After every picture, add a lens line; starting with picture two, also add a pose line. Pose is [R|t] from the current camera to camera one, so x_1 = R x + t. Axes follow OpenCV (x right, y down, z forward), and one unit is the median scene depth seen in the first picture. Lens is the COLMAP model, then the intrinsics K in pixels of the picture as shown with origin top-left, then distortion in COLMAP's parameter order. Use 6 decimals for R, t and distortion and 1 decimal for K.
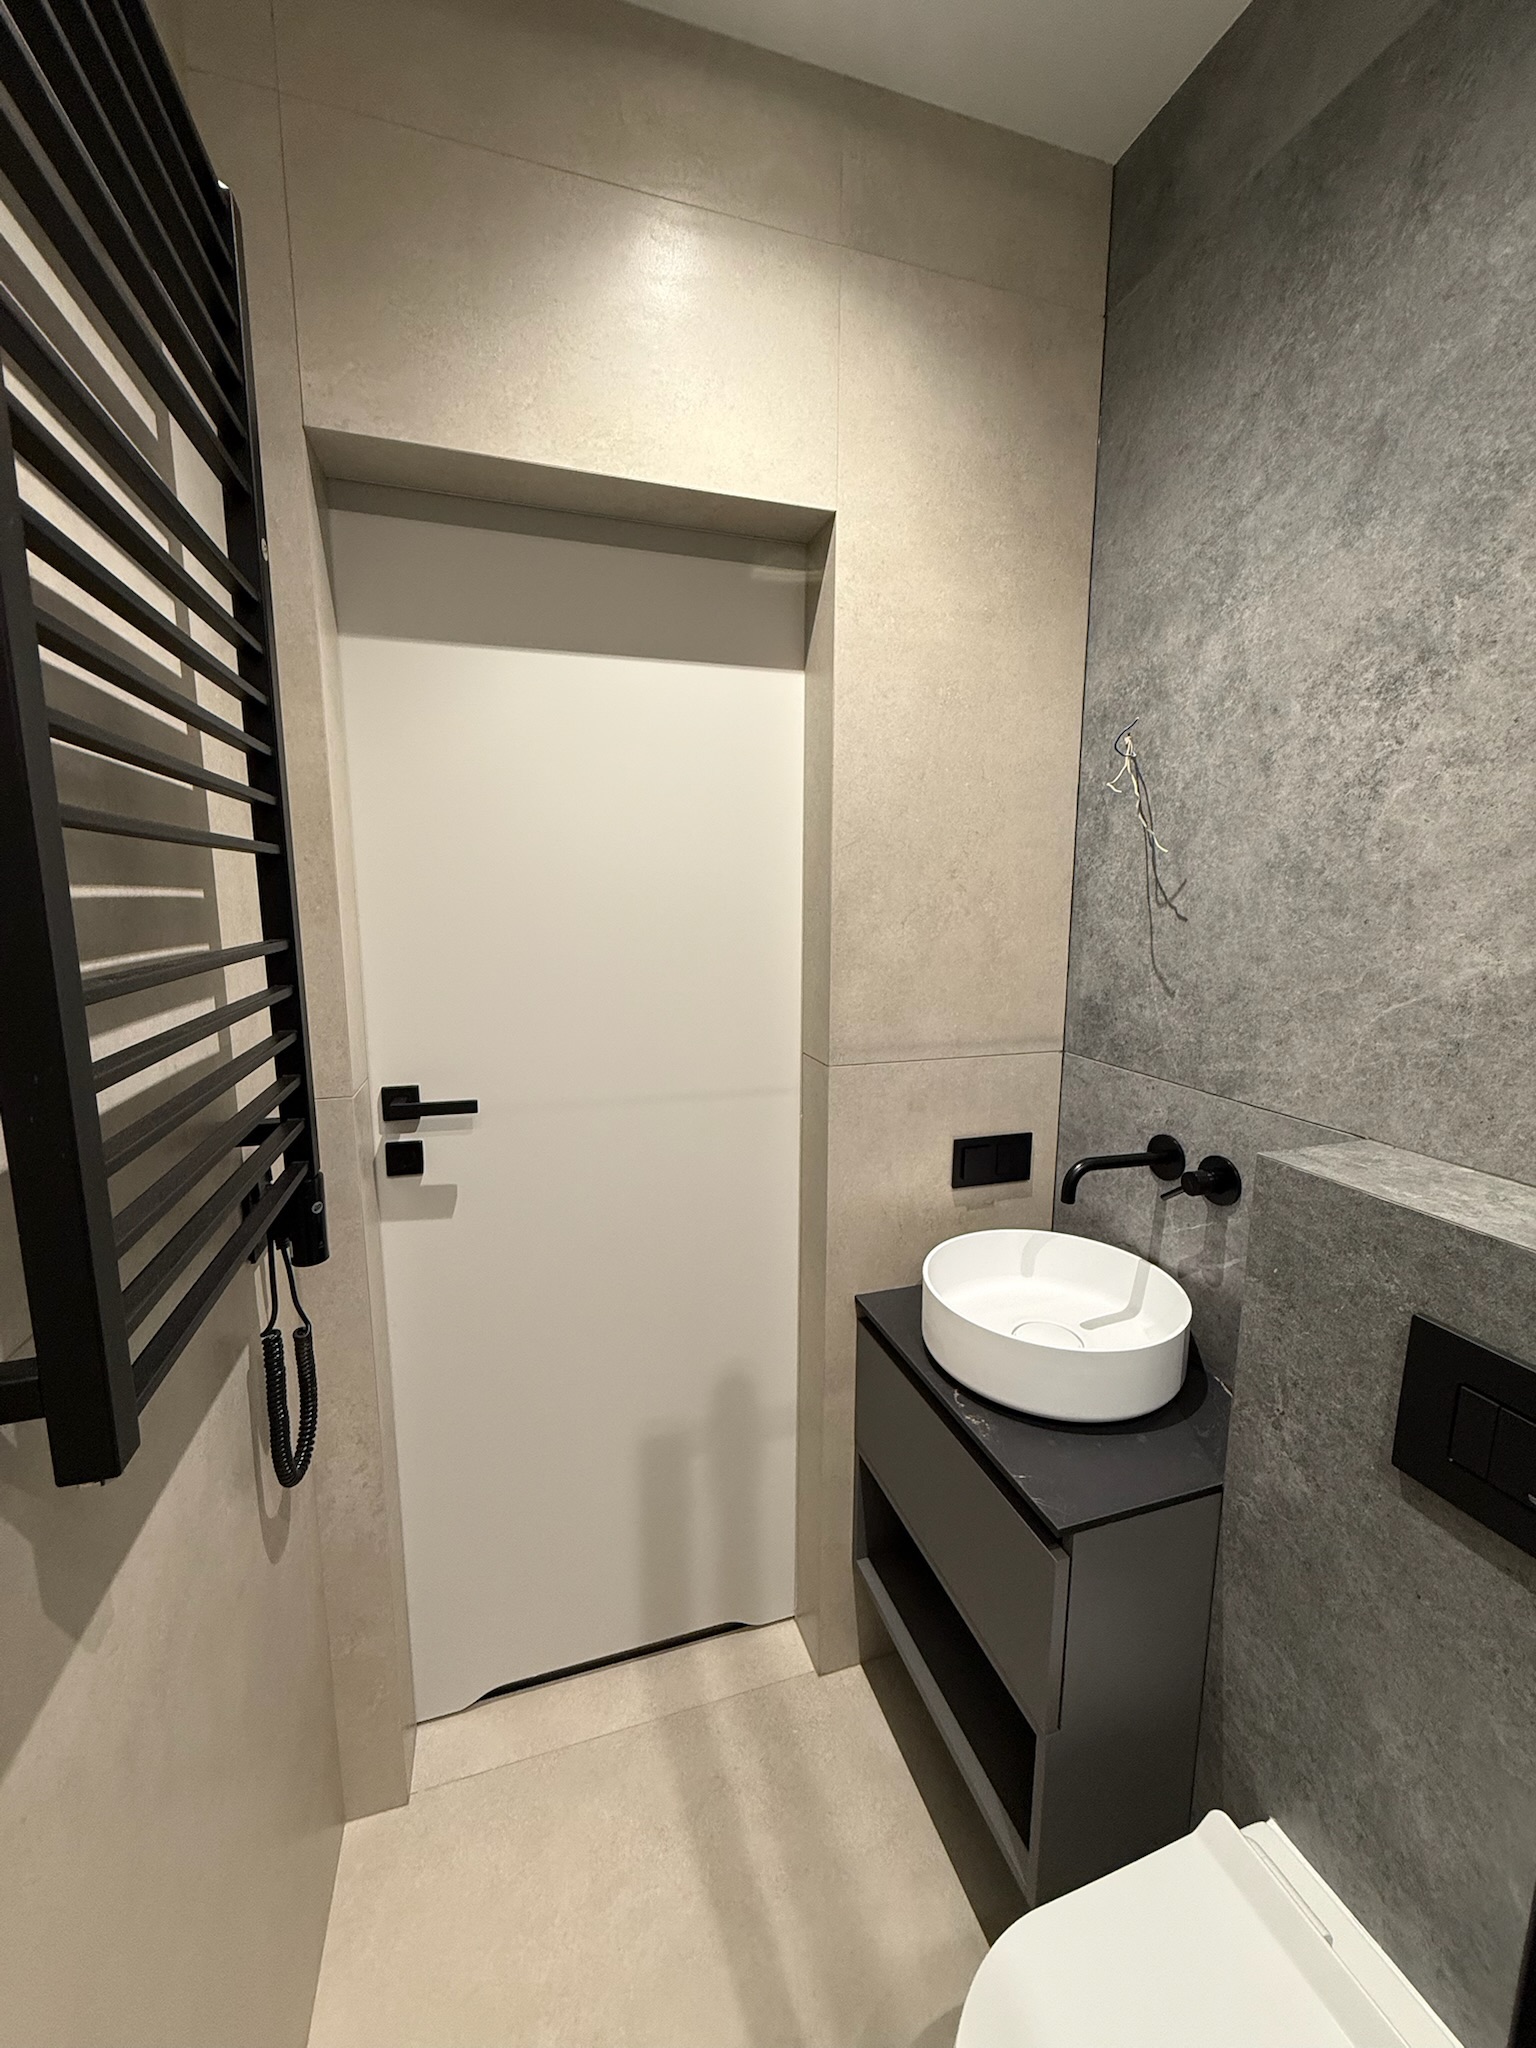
lens RADIAL K [[813.9, 0, 763.9], [0, 813.9, 1015.0], [0, 0, 1]] dist [-0.008973, 0.002910]
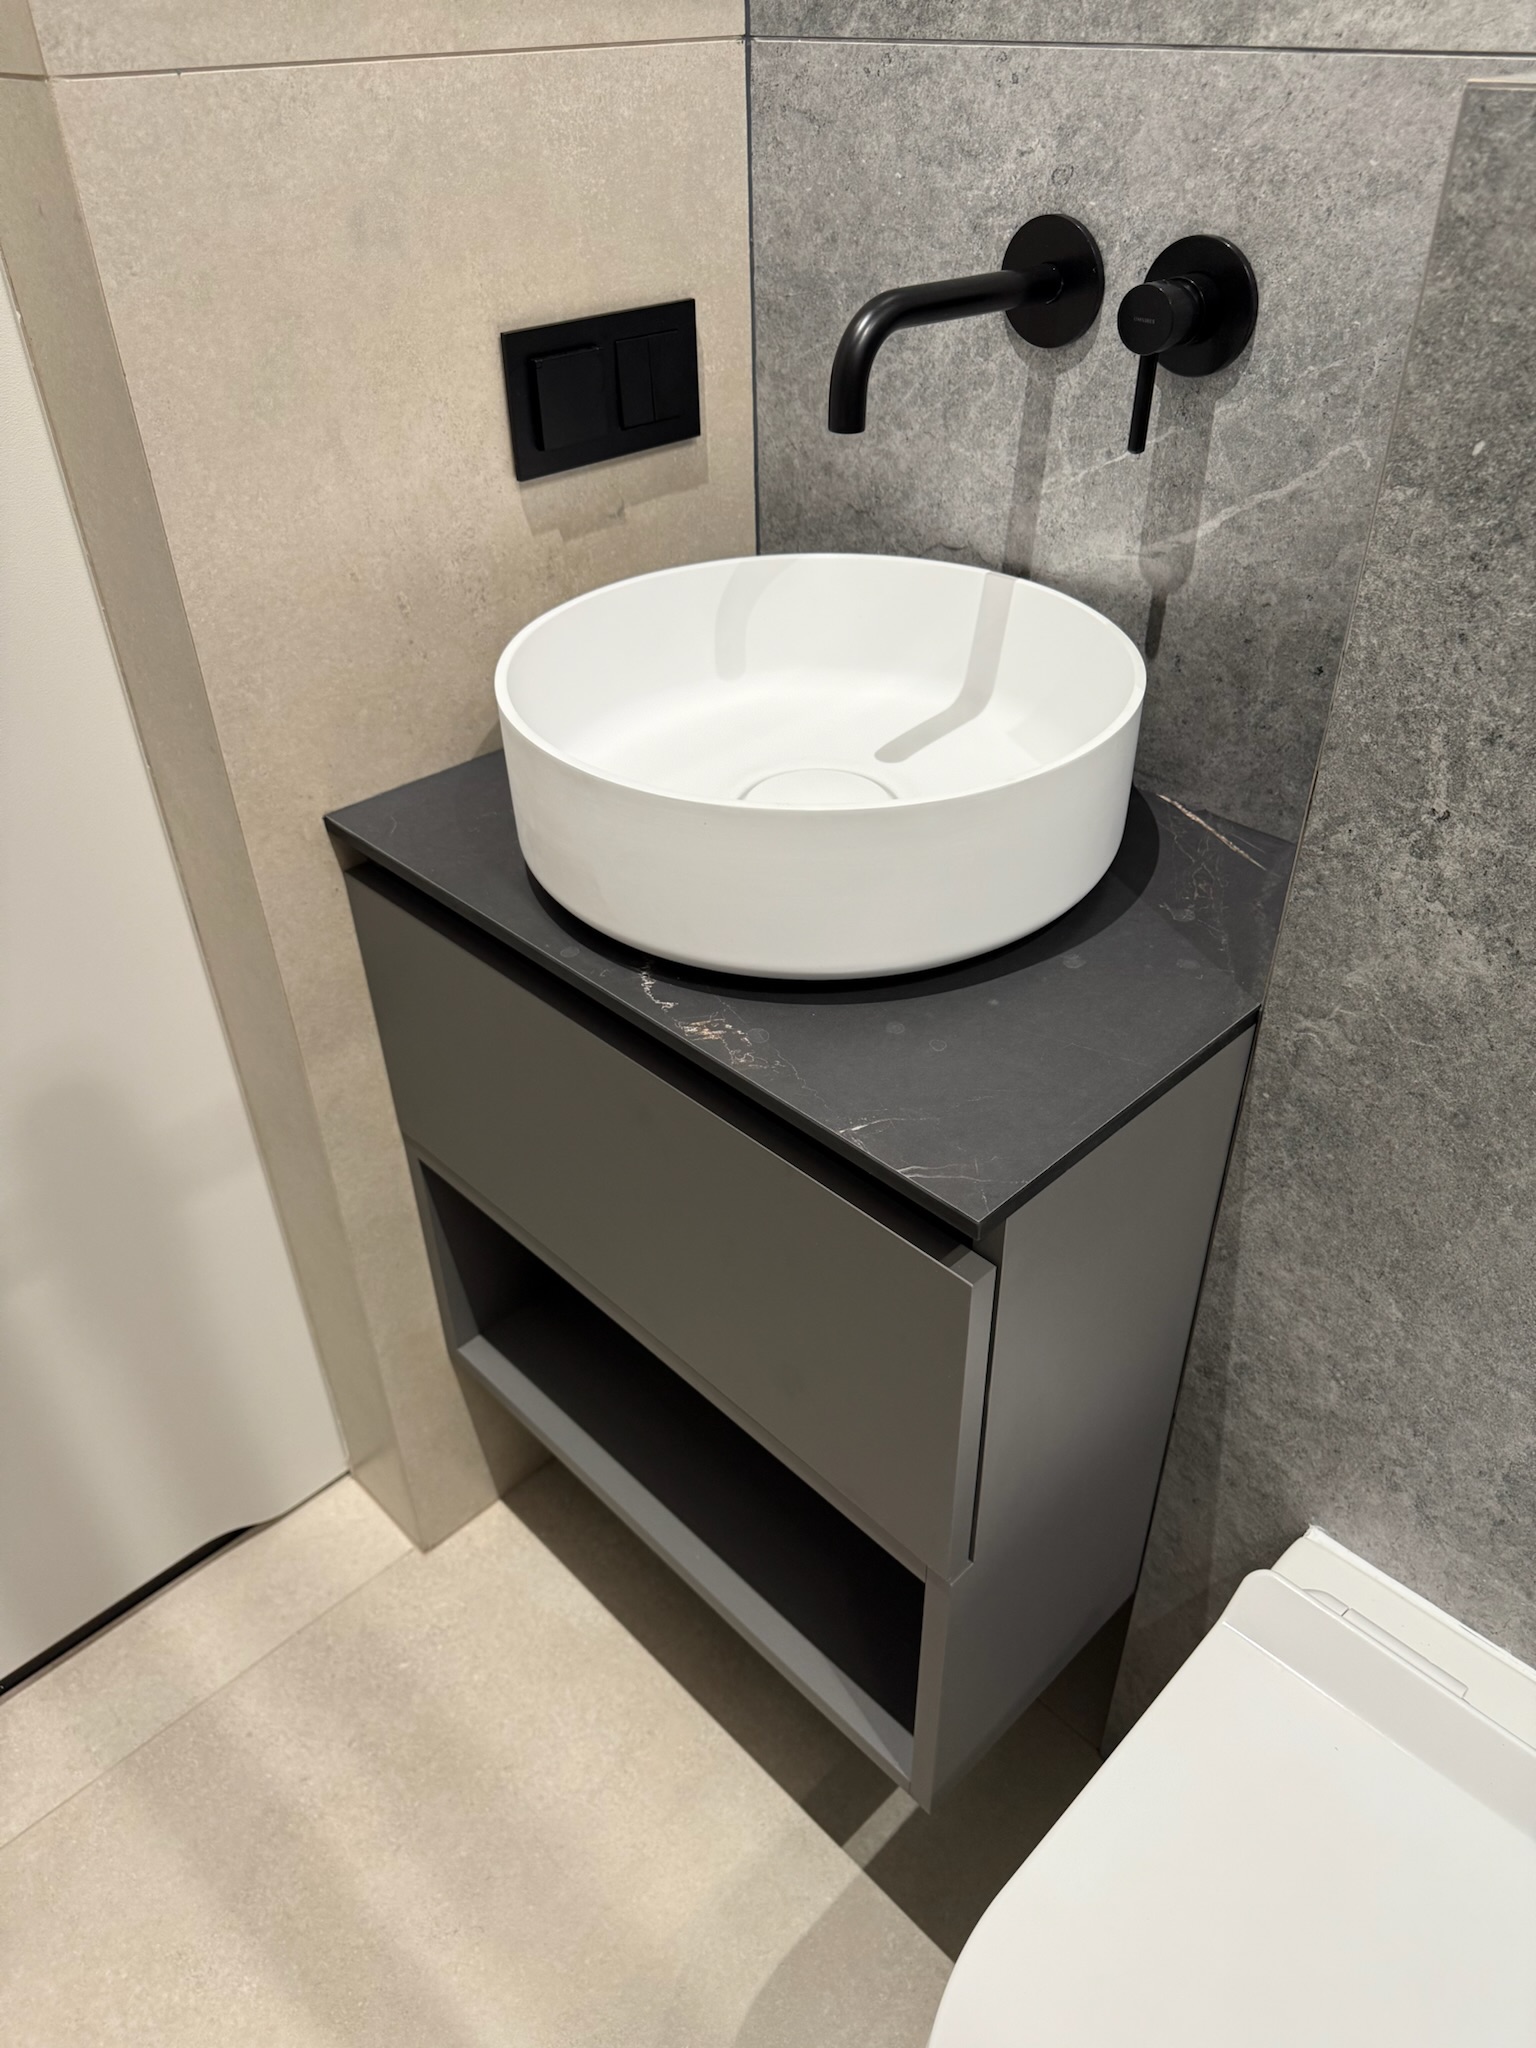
lens RADIAL K [[1449.9, 0, 765.5], [0, 1449.9, 1034.4], [0, 0, 1]] dist [0.052456, -0.061884]
pose [[0.892233, -0.280004, 0.354286, 0.029044], [0.085813, 0.875390, 0.475739, 0.143595], [-0.443348, -0.394068, 0.805080, 0.356866]]
